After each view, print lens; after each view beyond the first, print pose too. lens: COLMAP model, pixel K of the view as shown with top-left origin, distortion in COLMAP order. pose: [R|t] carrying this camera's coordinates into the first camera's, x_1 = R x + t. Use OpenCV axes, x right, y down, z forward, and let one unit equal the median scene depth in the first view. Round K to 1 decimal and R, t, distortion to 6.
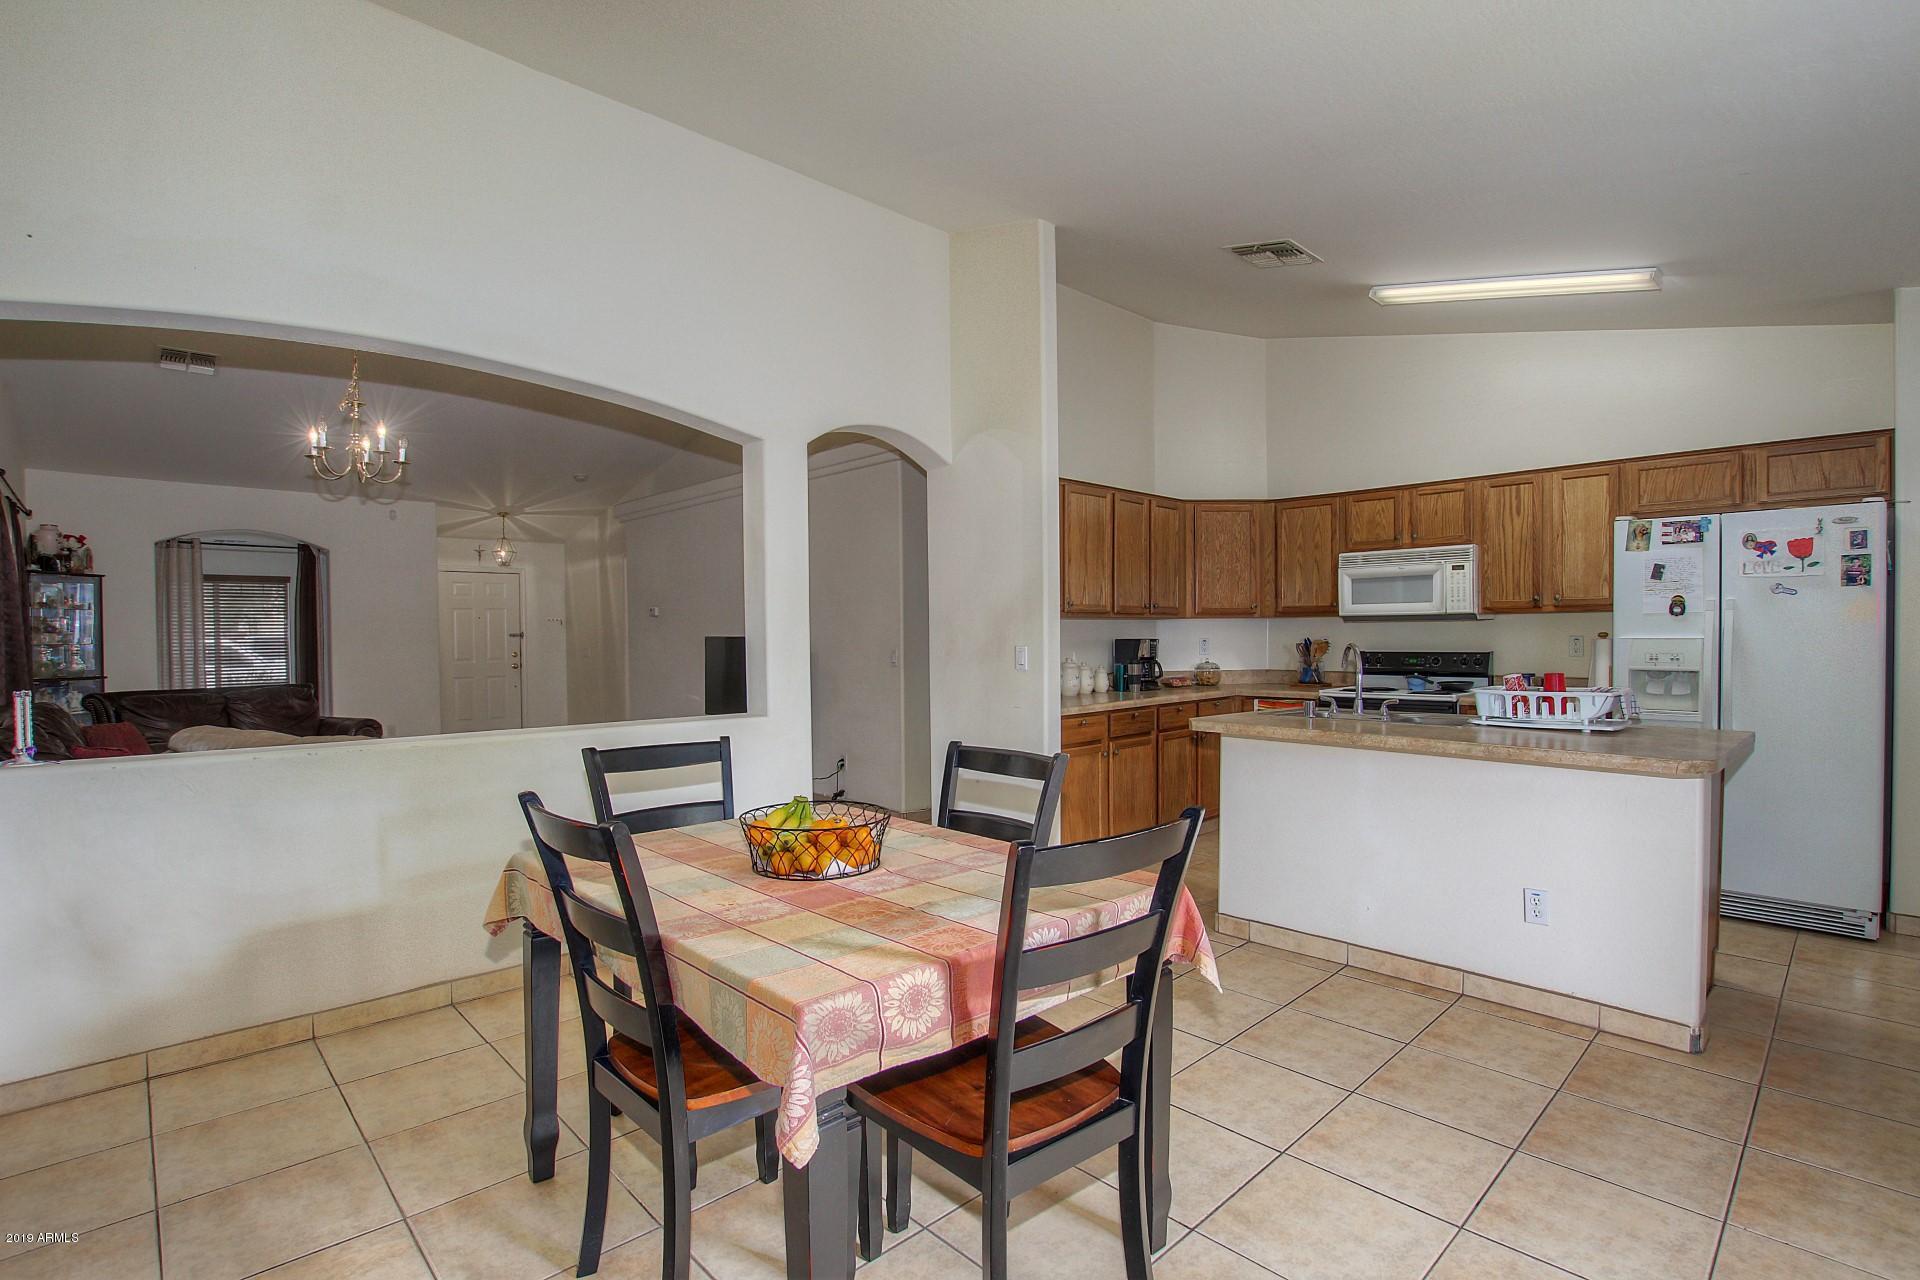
lens RADIAL K [[895.5, 0, 978.7], [0, 895.5, 650.5], [0, 0, 1]] dist [-0.024991, 0.002132]
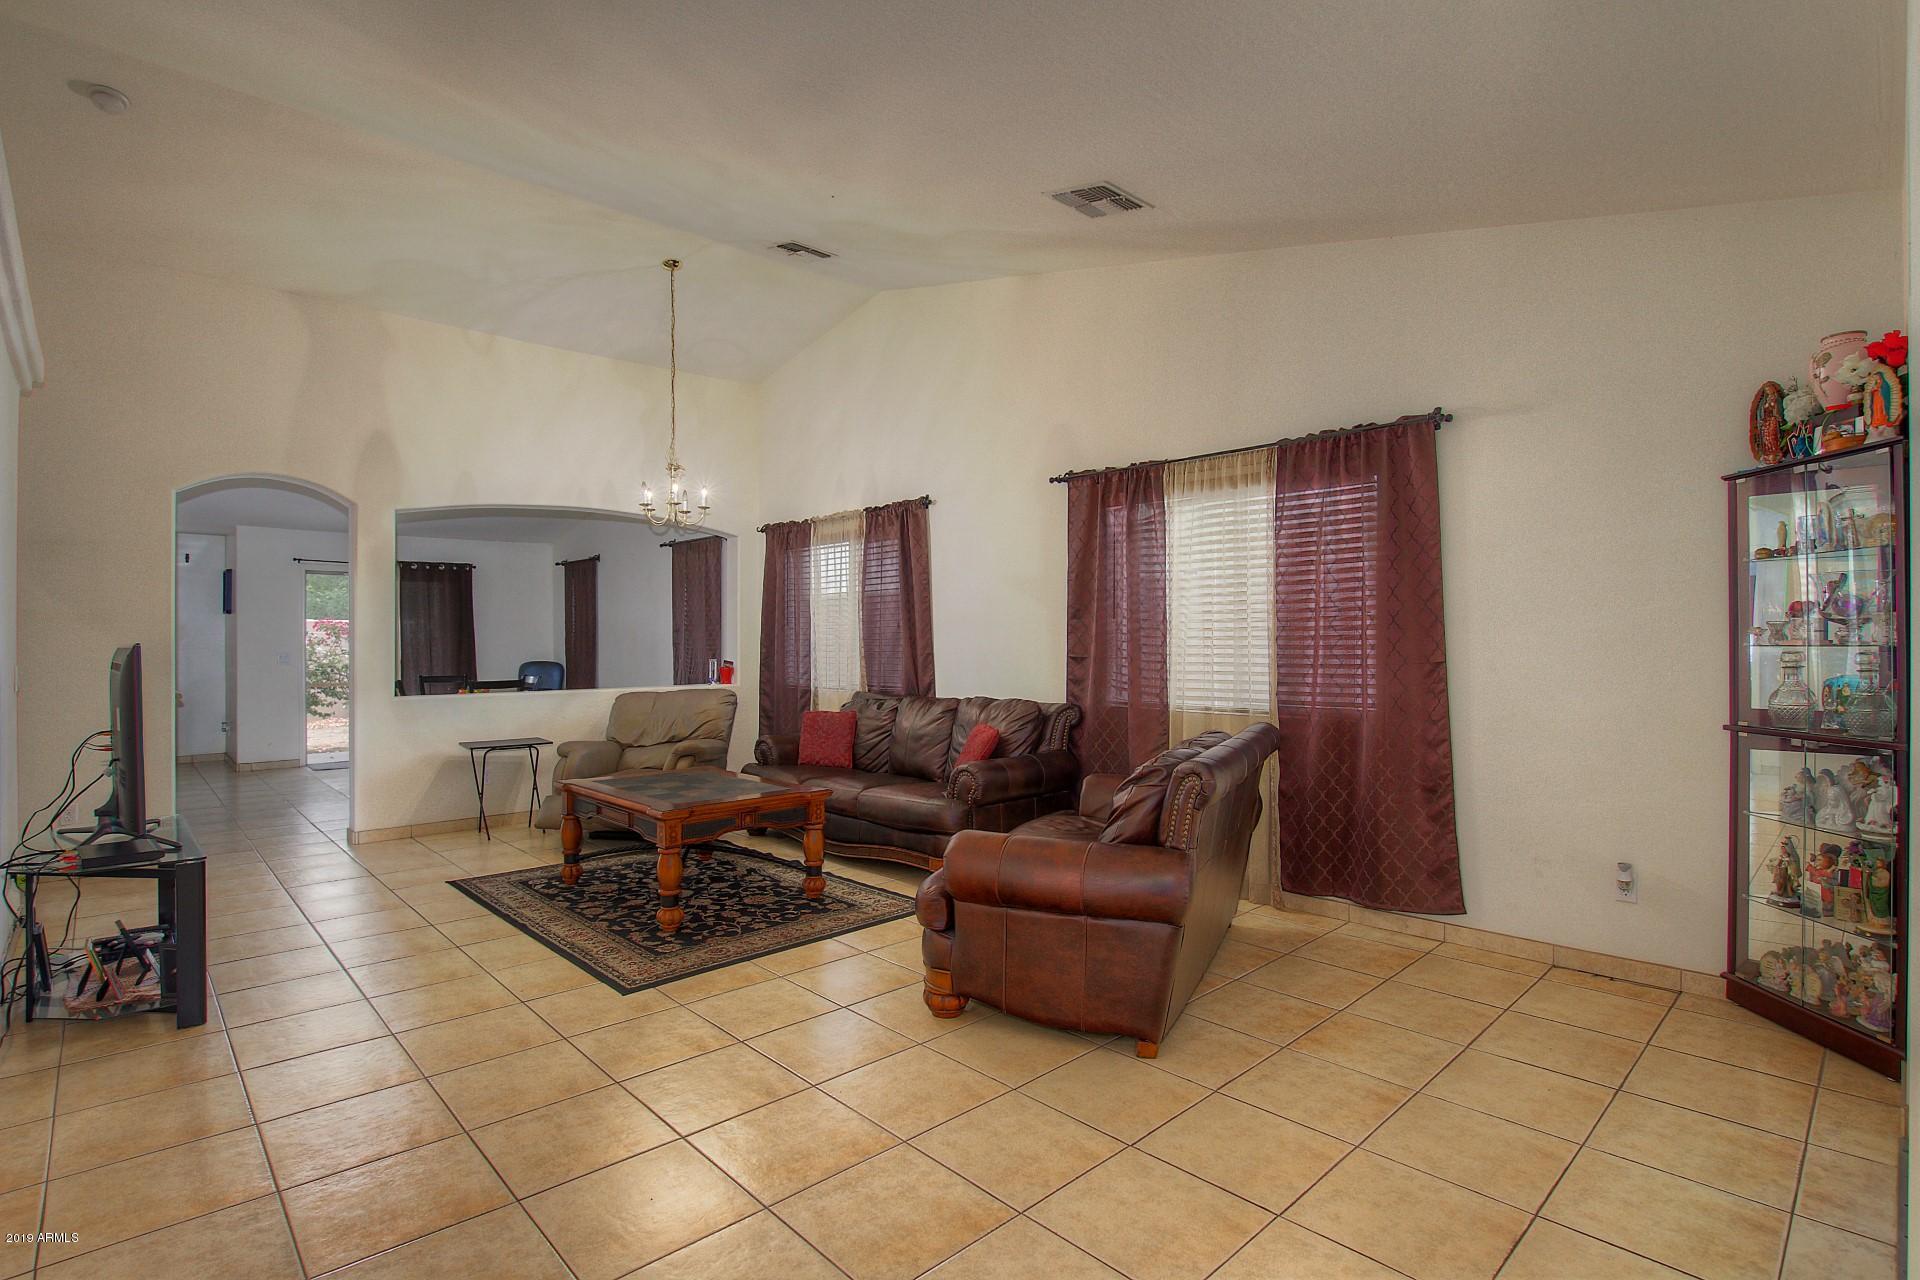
lens RADIAL K [[925.8, 0, 950.3], [0, 925.8, 637.9], [0, 0, 1]] dist [-0.004900, -0.000084]
pose [[-0.999251, 0.007712, 0.037911, -0.950432], [0.008209, 0.999882, 0.012963, -0.027241], [-0.037806, 0.013264, -0.999197, 1.950908]]
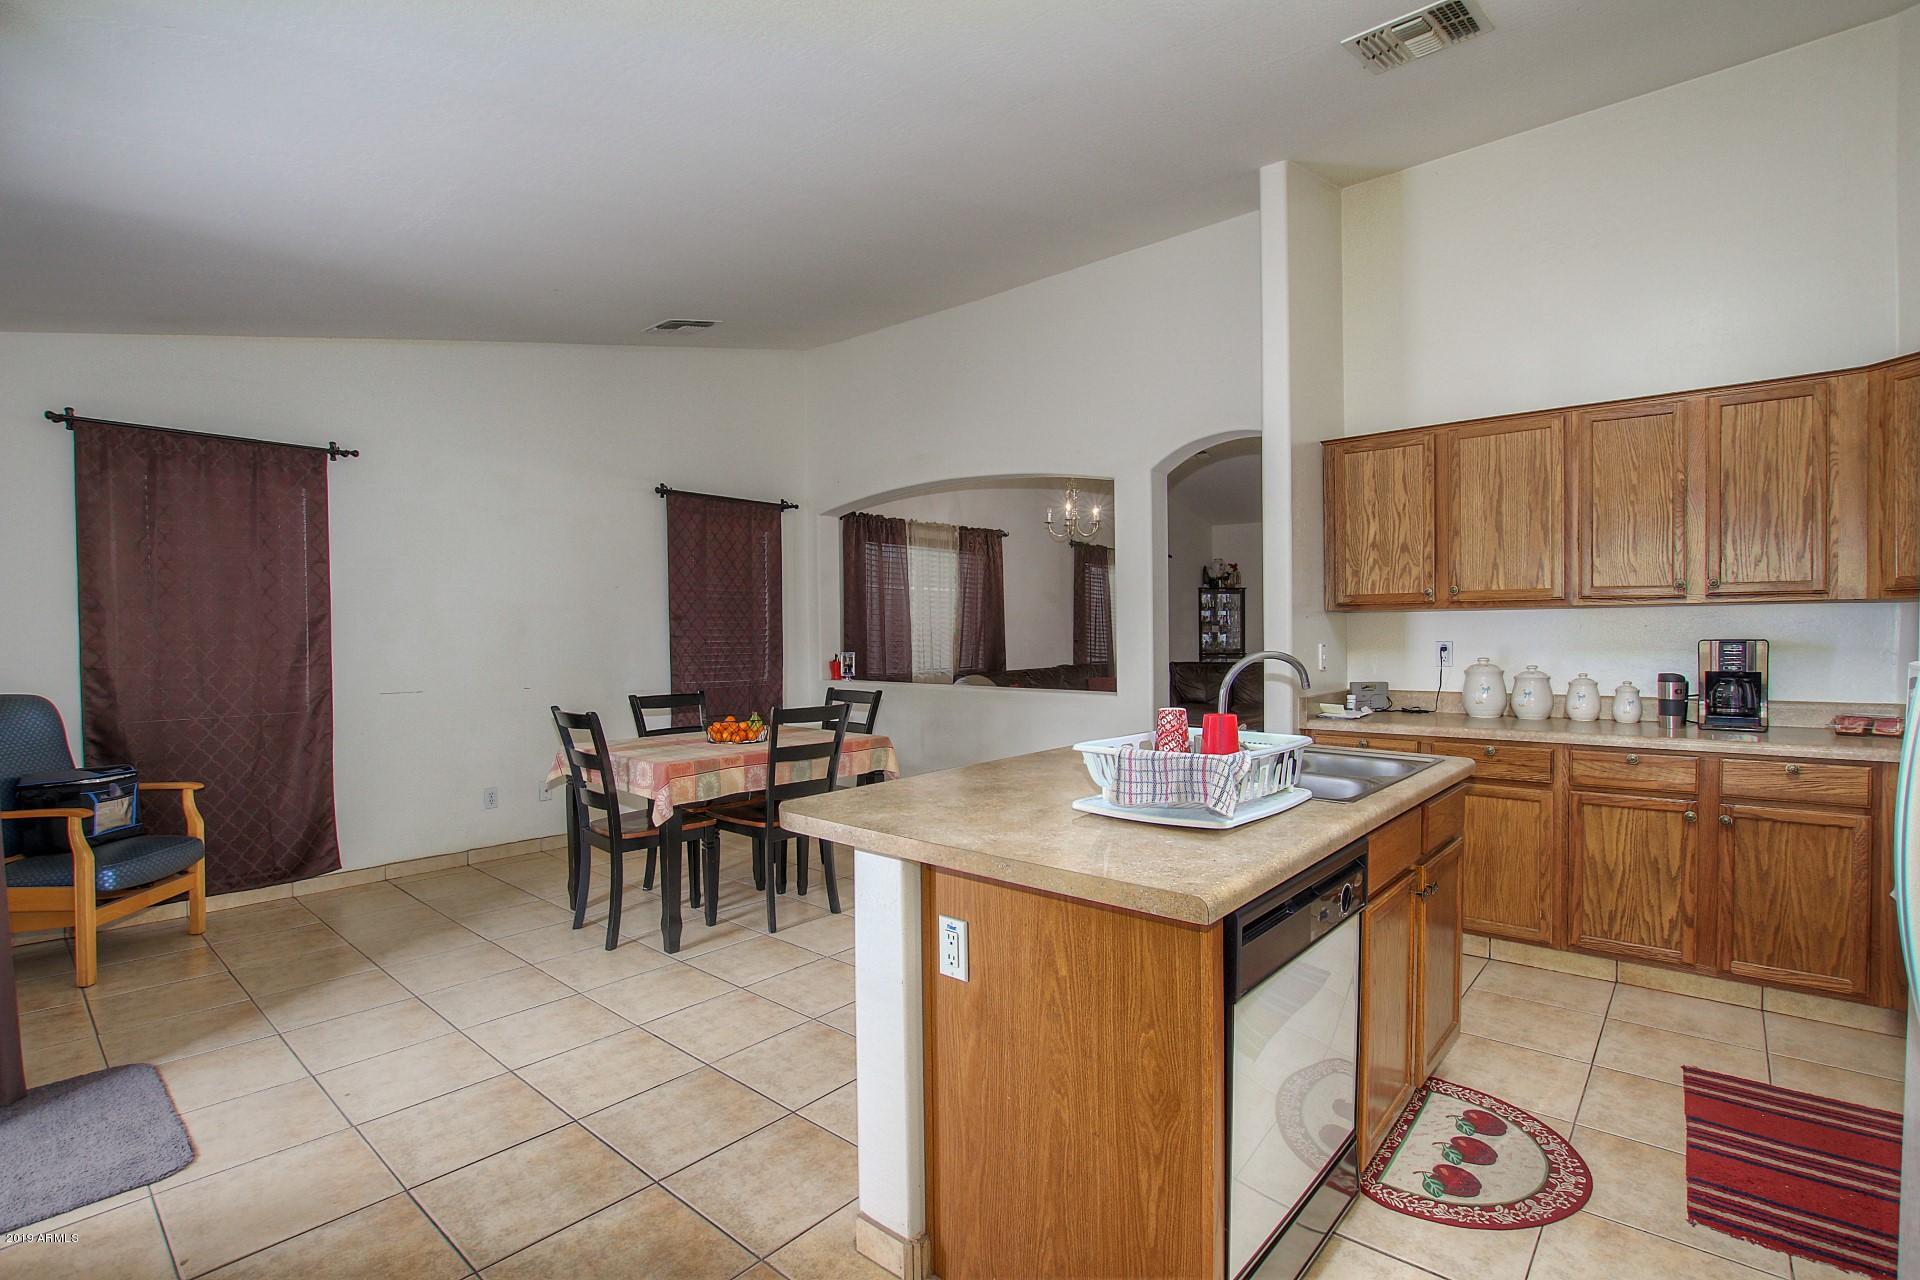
lens RADIAL K [[895.5, 0, 972.7], [0, 895.5, 646.4], [0, 0, 1]] dist [-0.024991, 0.002132]
pose [[0.093545, 0.024066, -0.995324, 0.786664], [-0.011203, 0.999670, 0.023118, -0.018656], [0.995552, 0.008988, 0.093784, 0.527961]]
